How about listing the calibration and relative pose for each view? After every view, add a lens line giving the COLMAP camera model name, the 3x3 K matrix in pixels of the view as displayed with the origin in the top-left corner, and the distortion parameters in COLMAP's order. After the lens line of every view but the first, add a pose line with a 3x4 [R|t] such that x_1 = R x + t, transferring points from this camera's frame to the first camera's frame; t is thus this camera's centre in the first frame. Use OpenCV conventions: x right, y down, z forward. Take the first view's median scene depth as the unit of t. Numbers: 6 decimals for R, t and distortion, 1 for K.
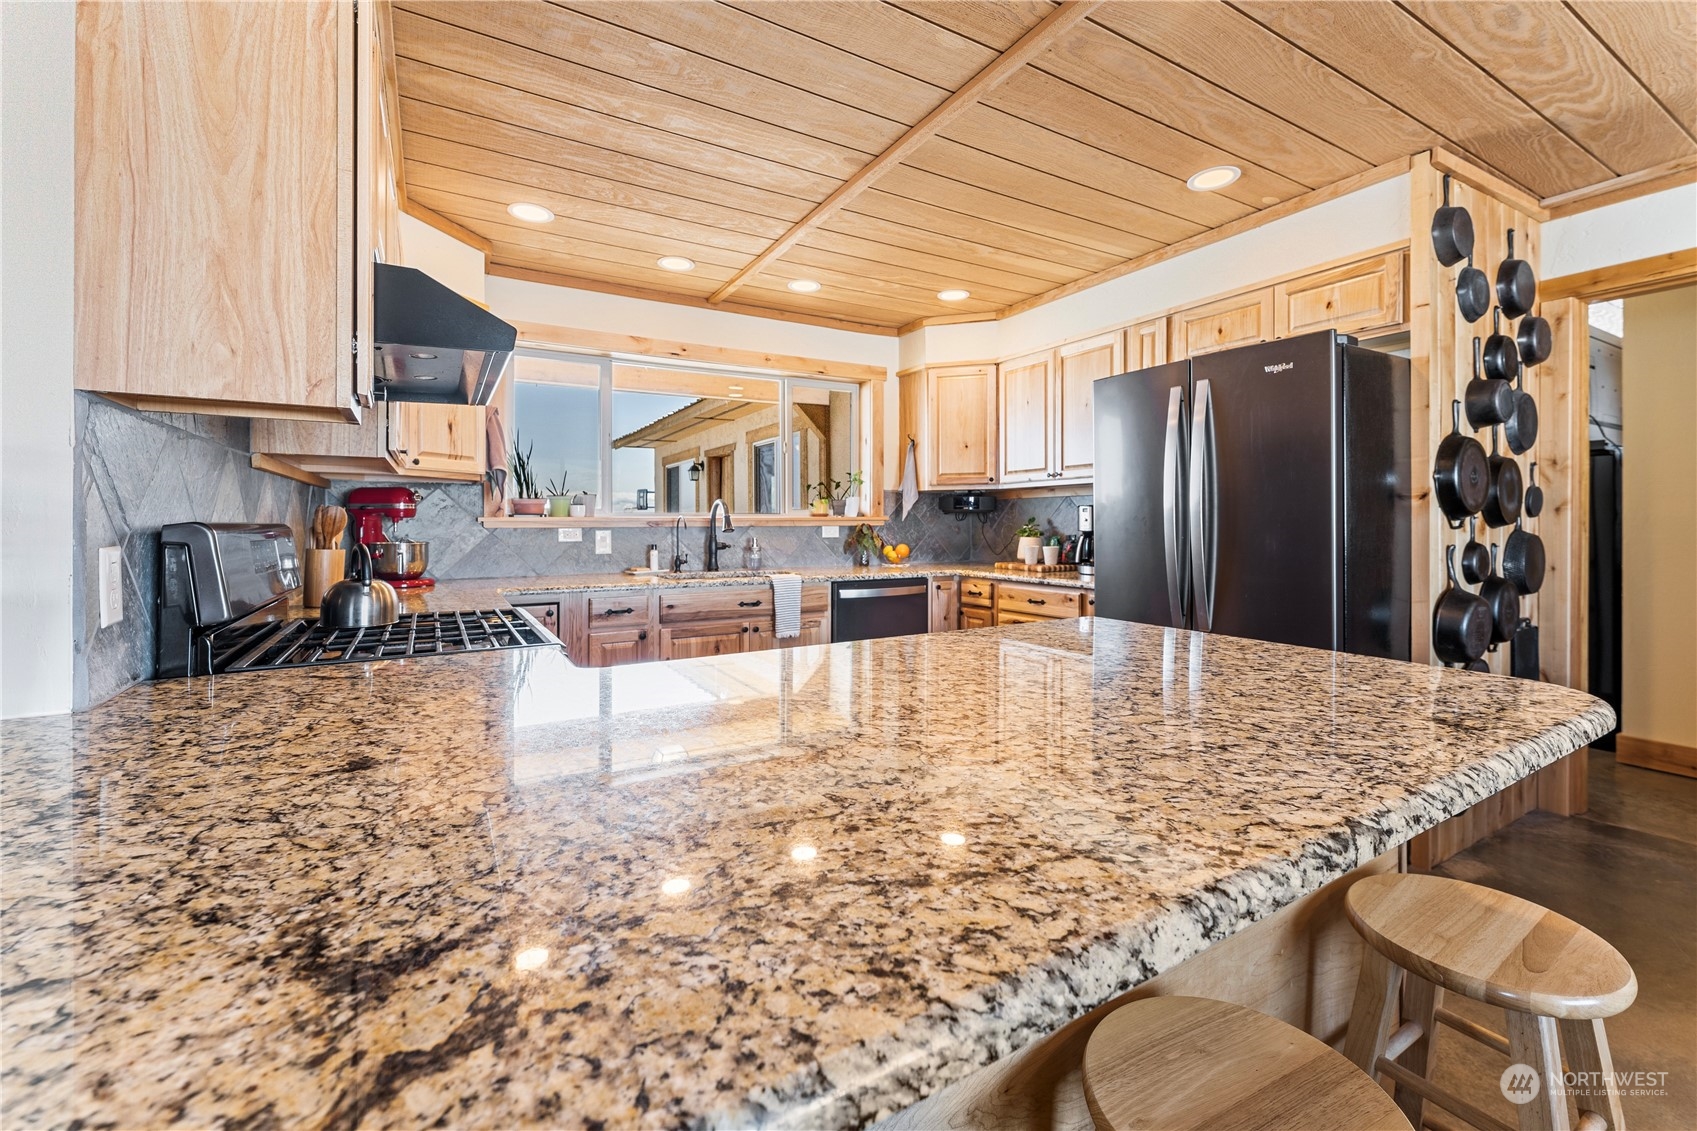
lens RADIAL K [[698.3, 0, 847.2], [0, 698.3, 518.2], [0, 0, 1]] dist [0.002248, -0.000428]
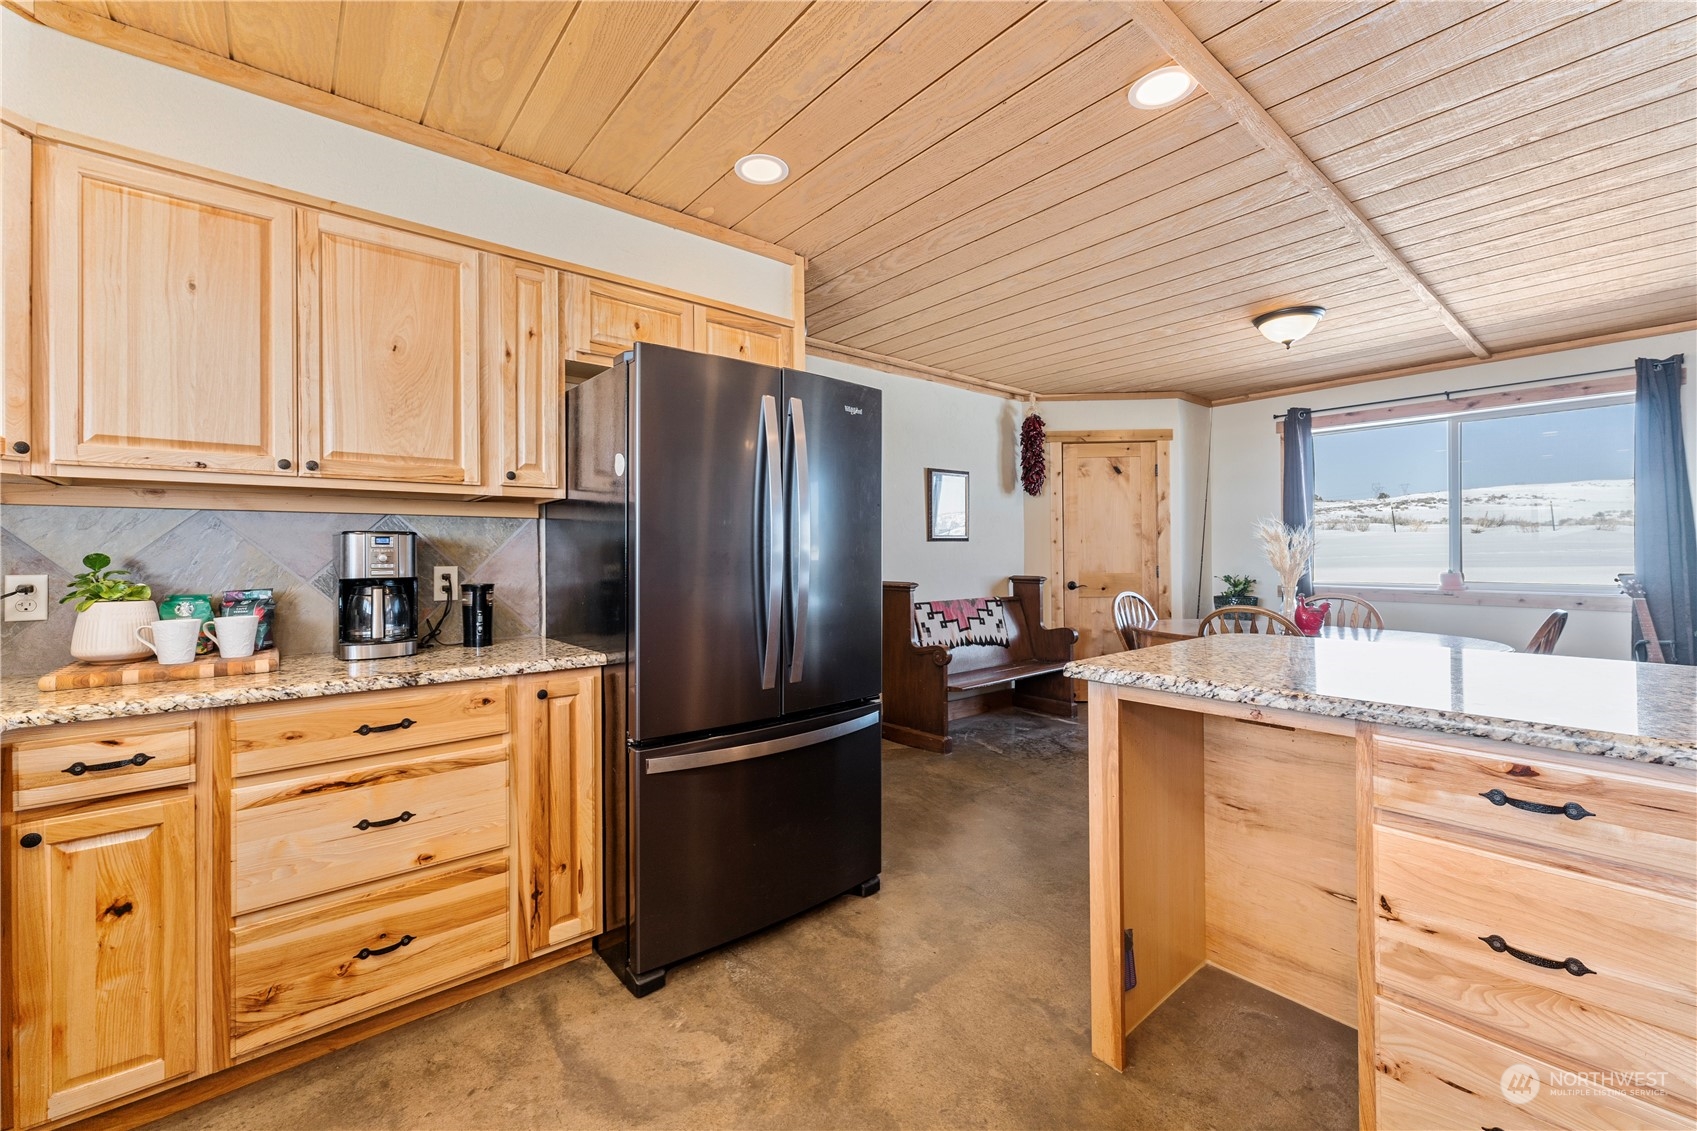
lens RADIAL K [[685.4, 0, 843.6], [0, 685.4, 550.1], [0, 0, 1]] dist [0.002056, -0.000133]
pose [[-0.162948, 0.011318, 0.986570, -0.257542], [0.002400, 0.999936, -0.011075, 0.003237], [-0.986632, 0.000564, -0.162964, 0.783929]]
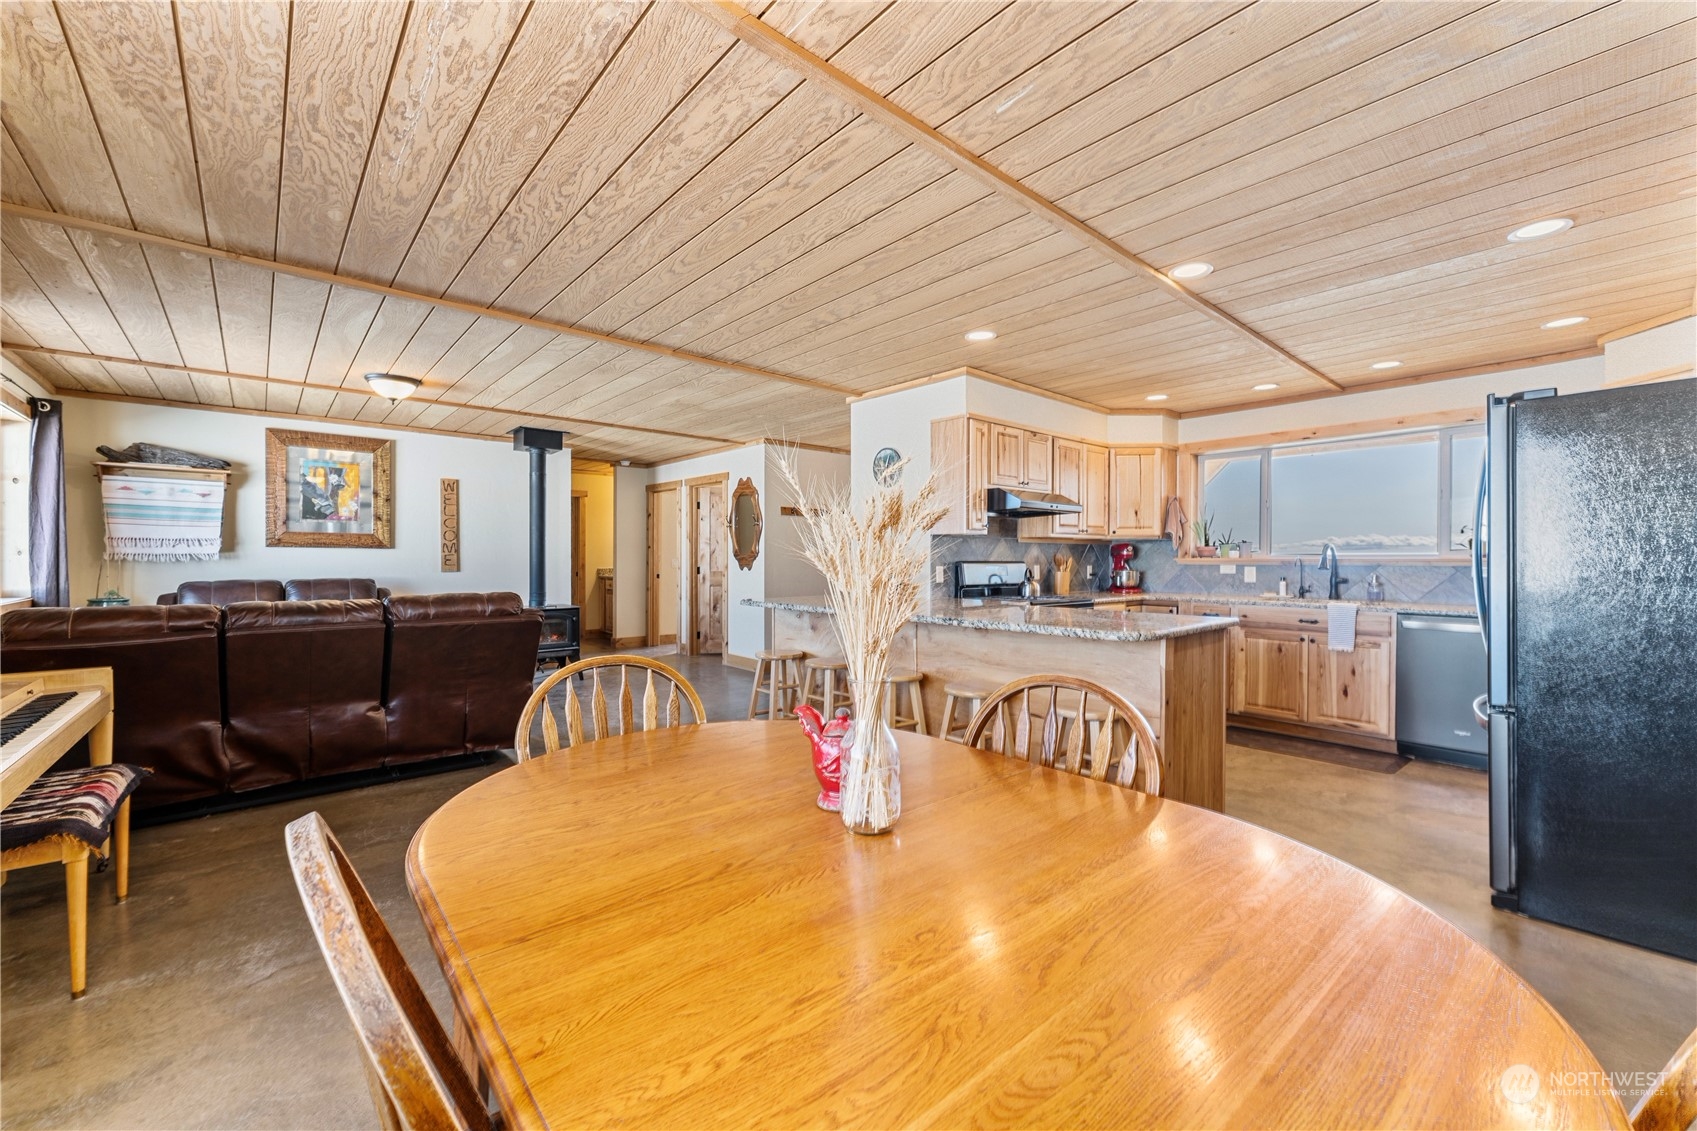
lens RADIAL K [[679.2, 0, 843.7], [0, 679.2, 565.6], [0, 0, 1]] dist [0.000725, 0.000157]
pose [[0.188009, 0.012780, -0.982084, 0.993644], [0.002833, 0.999904, 0.013555, -0.008103], [0.982163, -0.005331, 0.187955, -0.148864]]
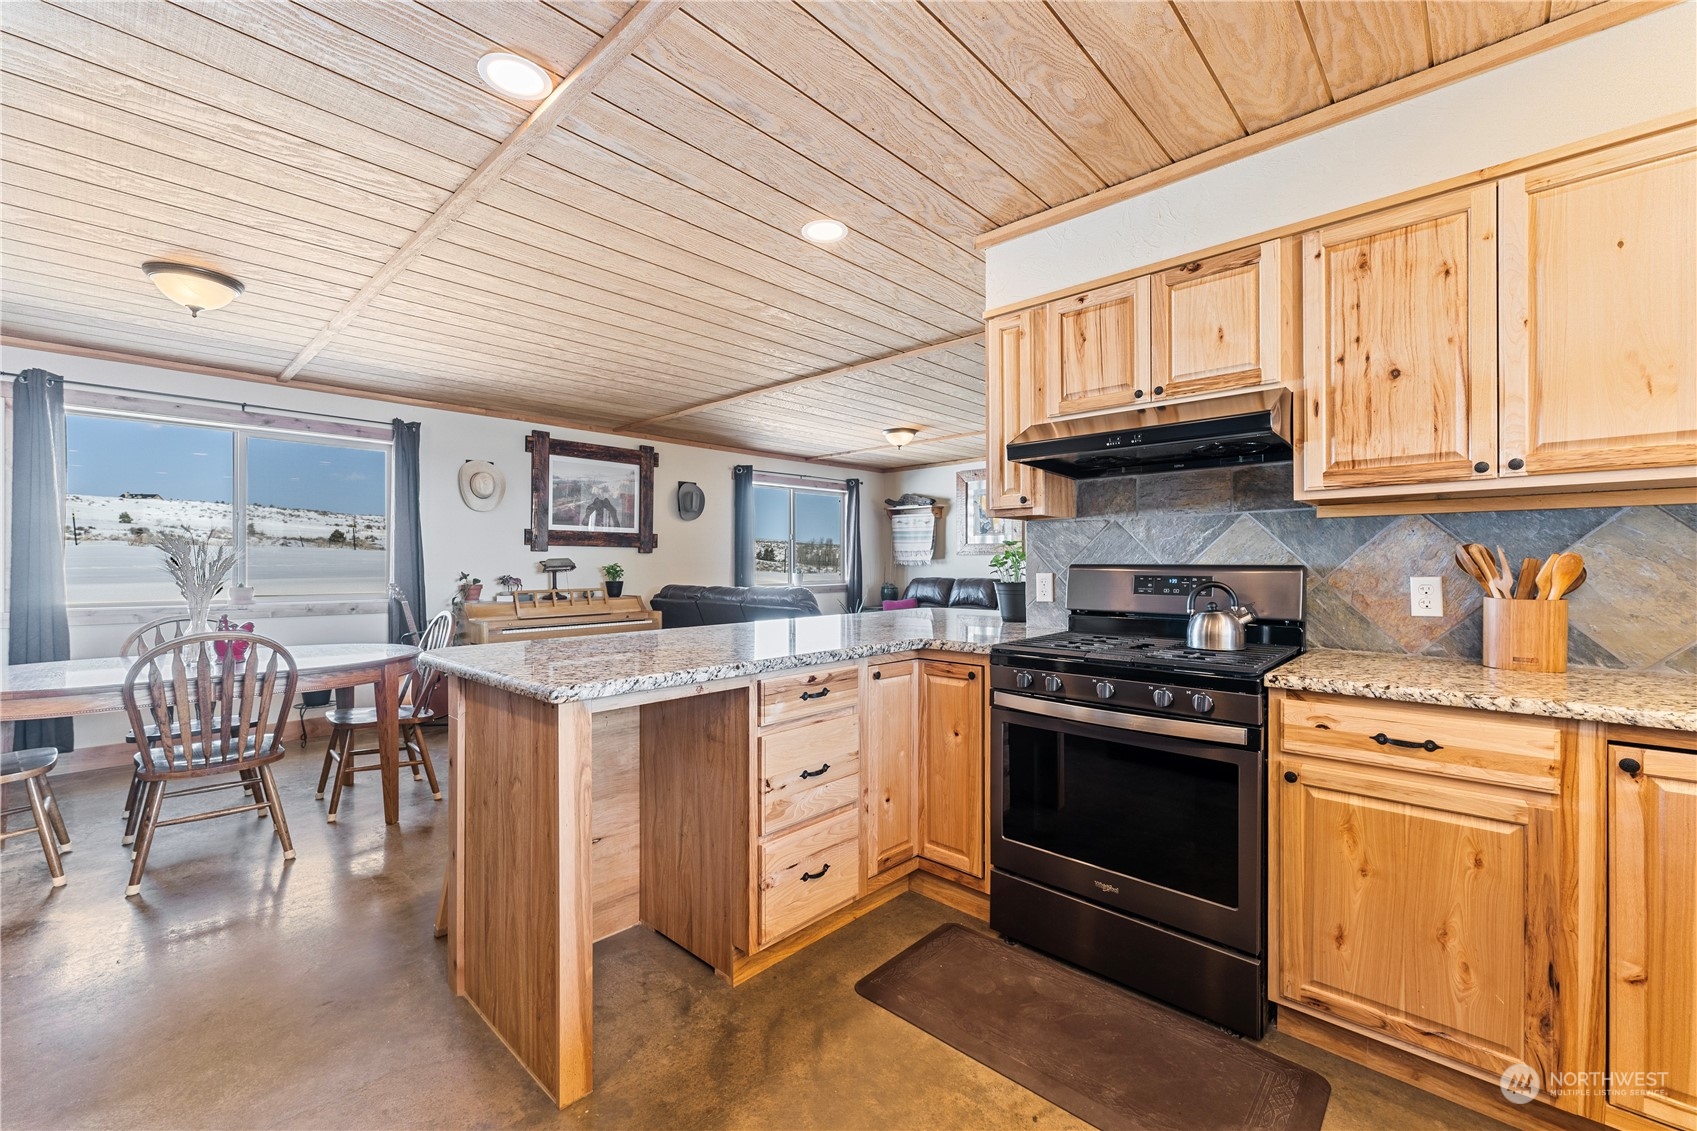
lens RADIAL K [[694.7, 0, 848.5], [0, 694.7, 565.5], [0, 0, 1]] dist [0.001724, -0.000199]
pose [[-0.957357, 0.004770, -0.288868, 0.141977], [0.005427, 0.999984, -0.001473, 0.002601], [0.288857, -0.002978, -0.957368, 1.018450]]
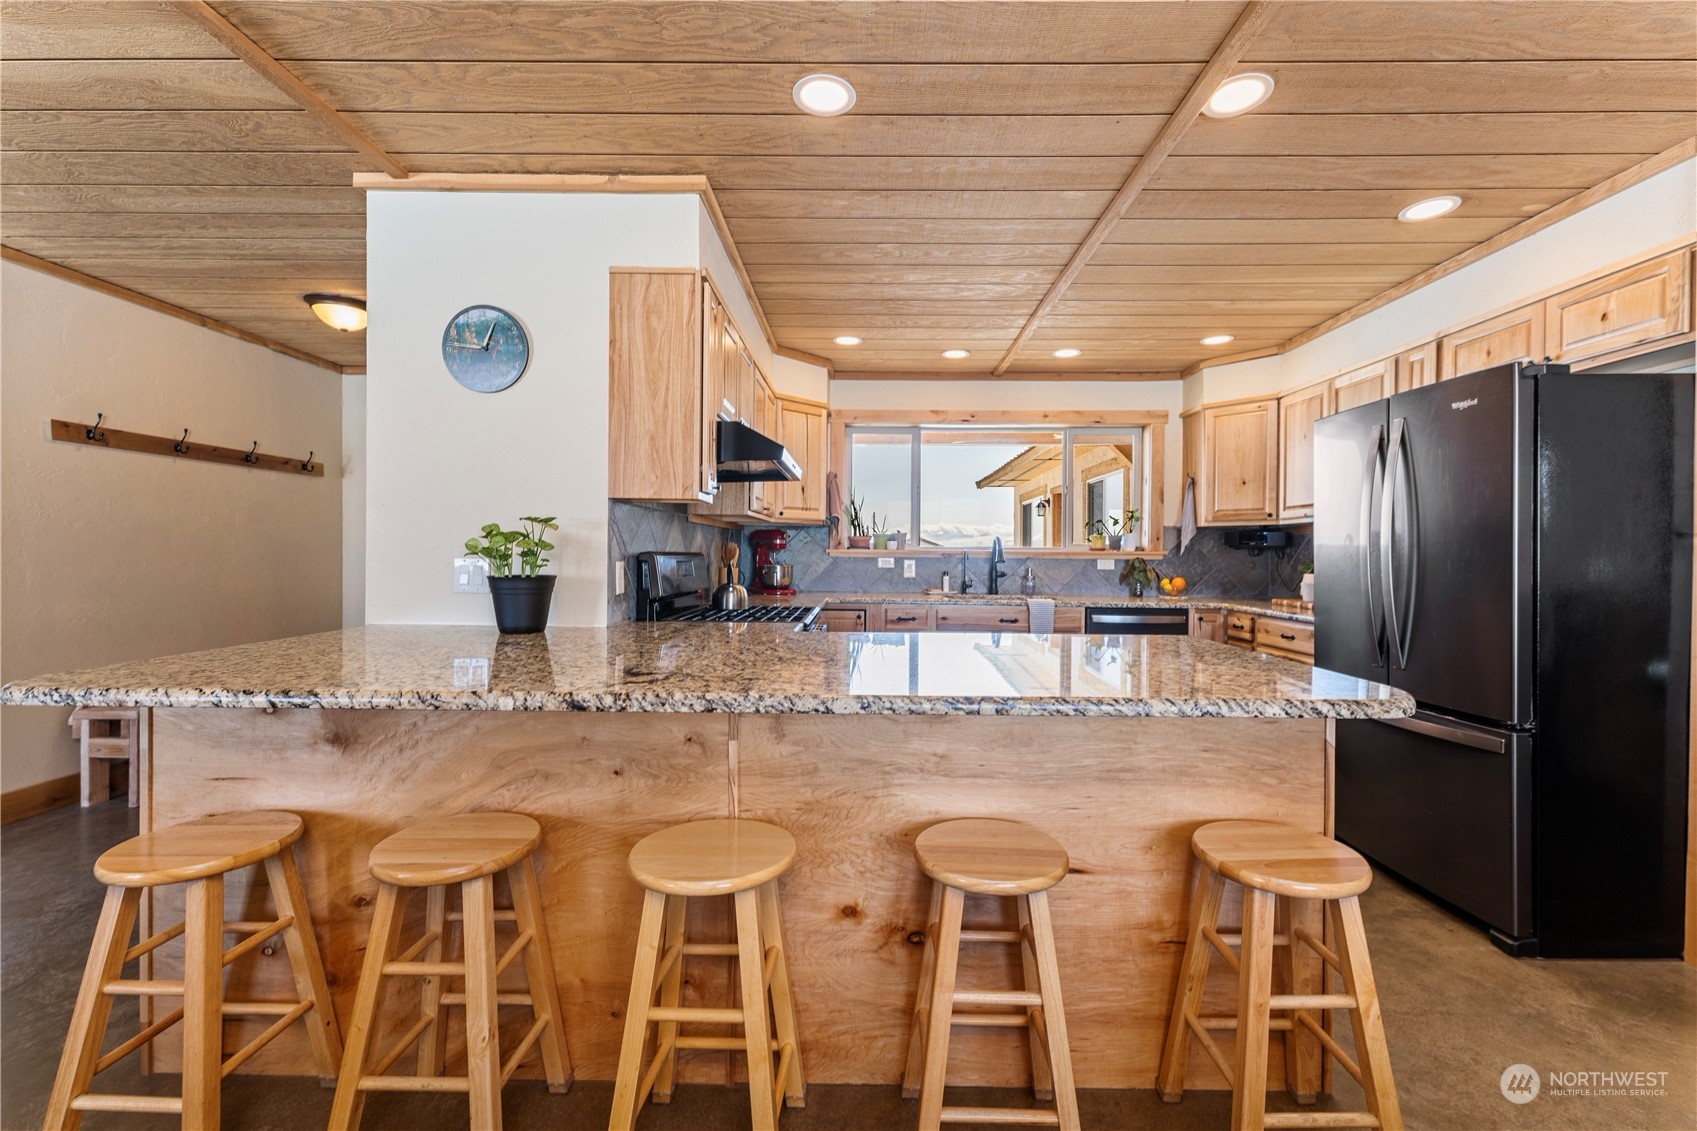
lens RADIAL K [[686.8, 0, 860.5], [0, 686.8, 552.9], [0, 0, 1]] dist [0.001802, -0.000327]
pose [[0.857766, 0.010686, -0.513929, 0.256815], [-0.008686, 0.999942, 0.006293, -0.003124], [0.513967, -0.000934, 0.857810, -0.176777]]
